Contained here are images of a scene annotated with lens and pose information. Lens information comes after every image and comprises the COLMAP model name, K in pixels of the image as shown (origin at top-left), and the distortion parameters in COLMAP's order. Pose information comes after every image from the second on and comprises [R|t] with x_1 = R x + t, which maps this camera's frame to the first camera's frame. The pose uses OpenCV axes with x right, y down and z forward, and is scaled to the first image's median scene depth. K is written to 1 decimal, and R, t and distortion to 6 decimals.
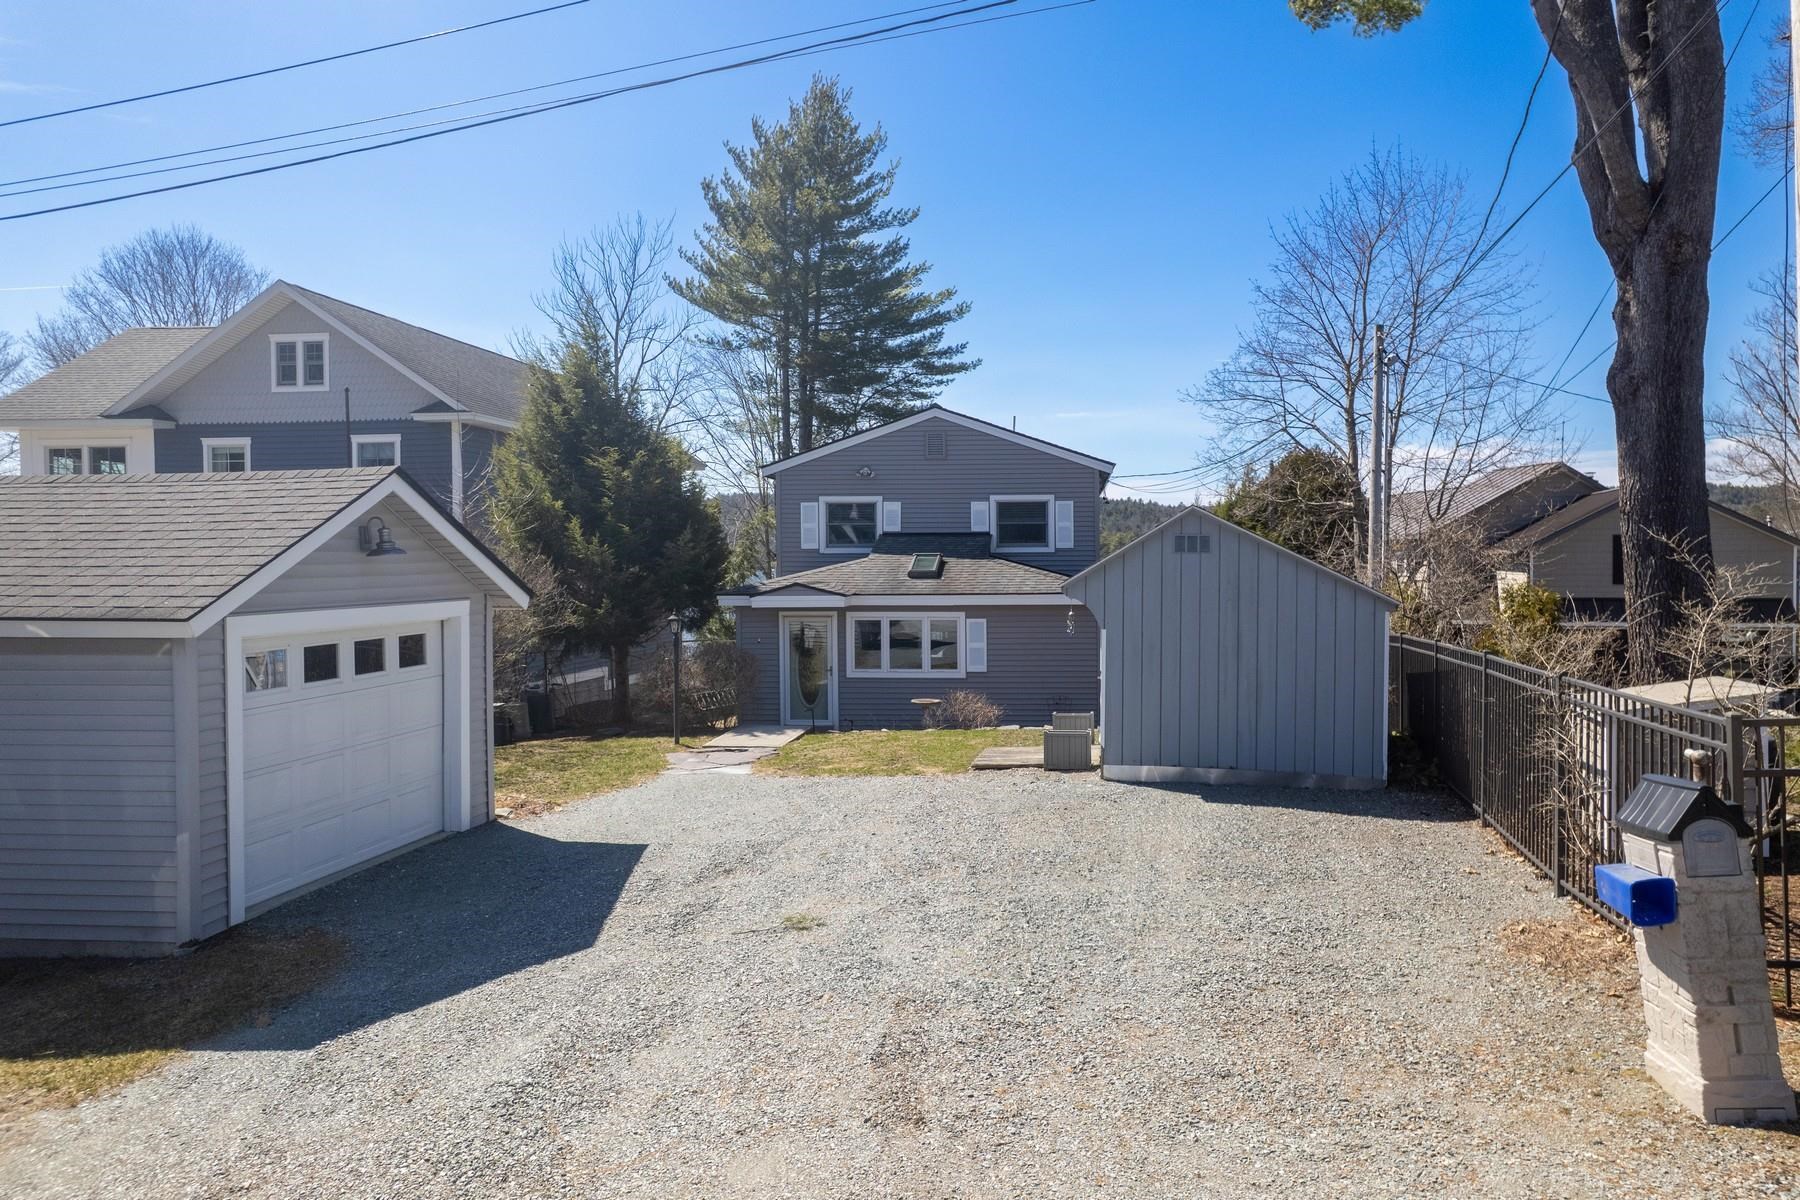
lens RADIAL K [[1180.6, 0, 962.9], [0, 1180.6, 579.8], [0, 0, 1]] dist [-0.080024, 0.087729]
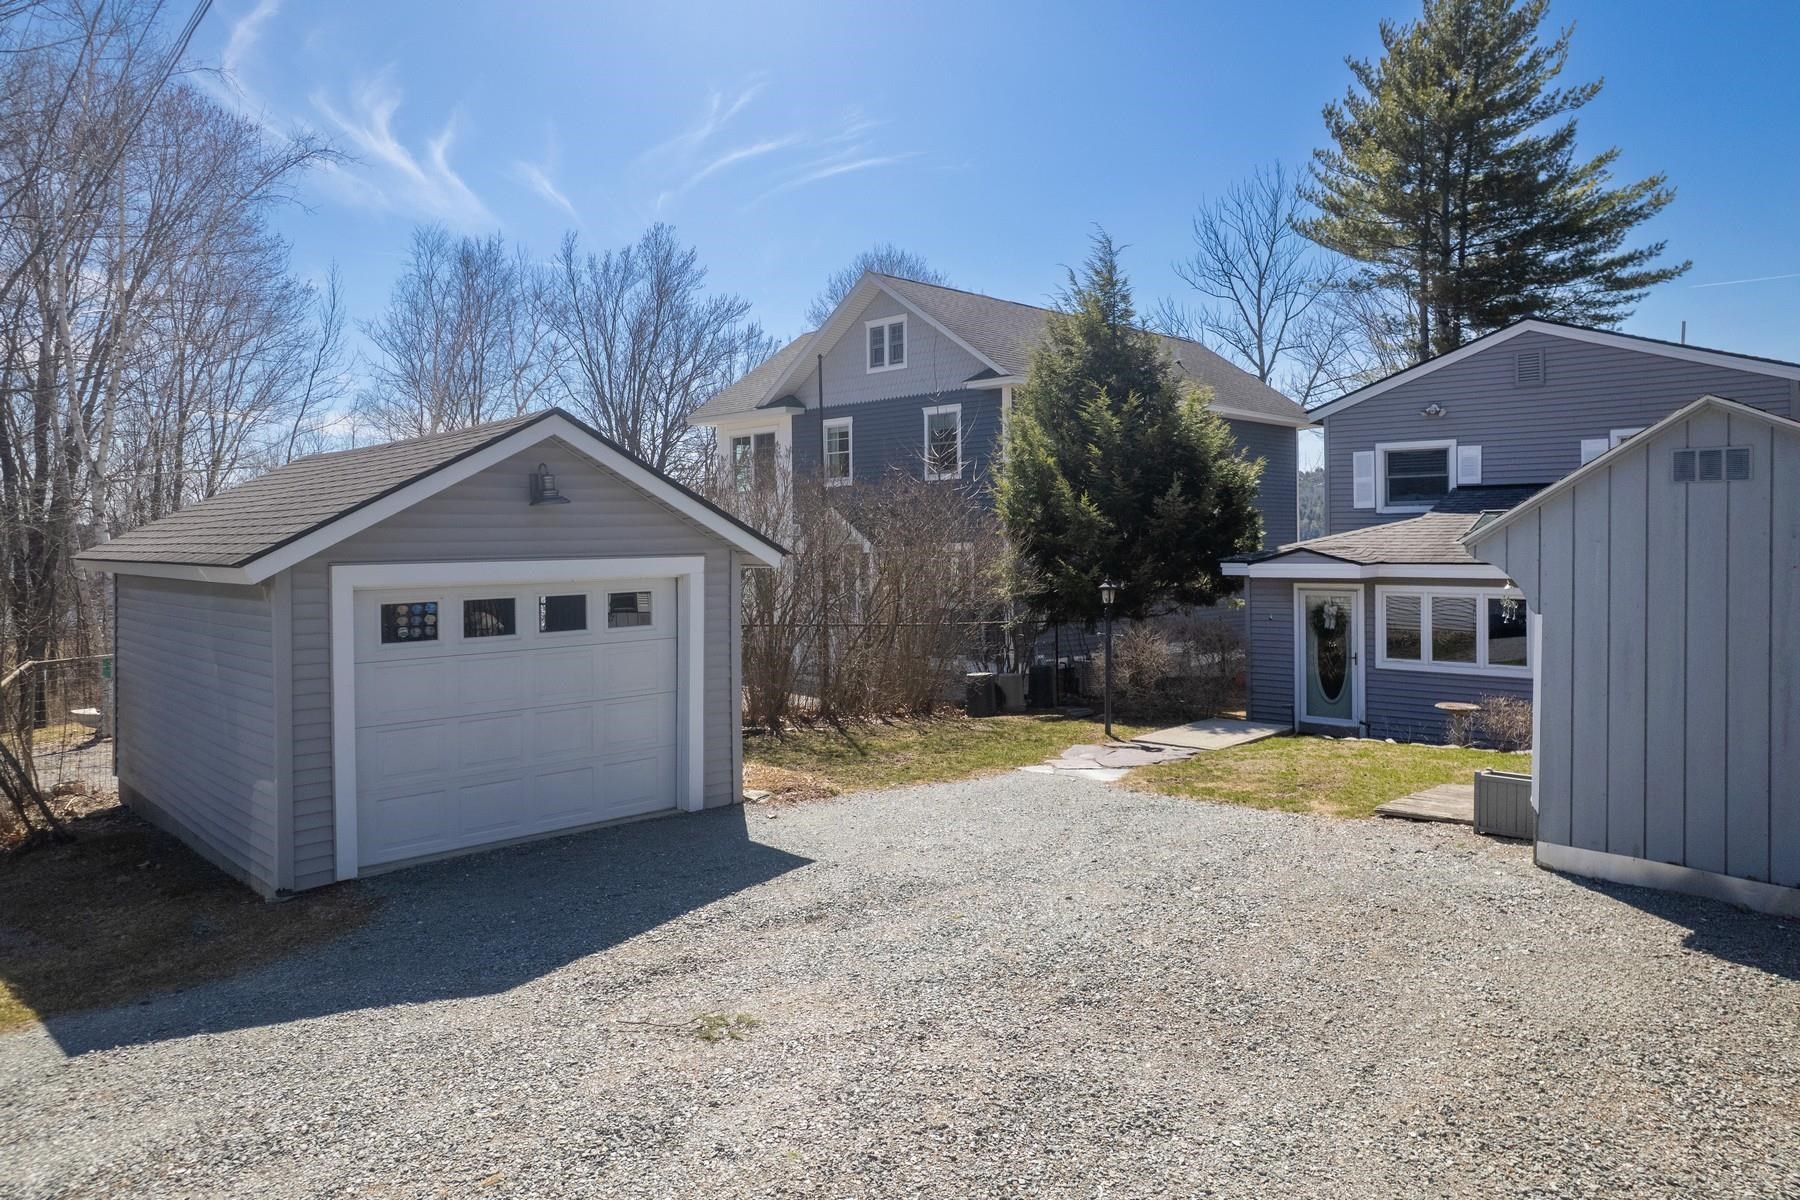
lens RADIAL K [[1154.8, 0, 933.2], [0, 1154.8, 551.6], [0, 0, 1]] dist [-0.067450, 0.064849]
pose [[0.790733, 0.003134, -0.612153, 0.138067], [-0.005186, 0.999985, -0.001580, 0.007620], [0.612139, 0.004424, 0.790738, 0.213468]]
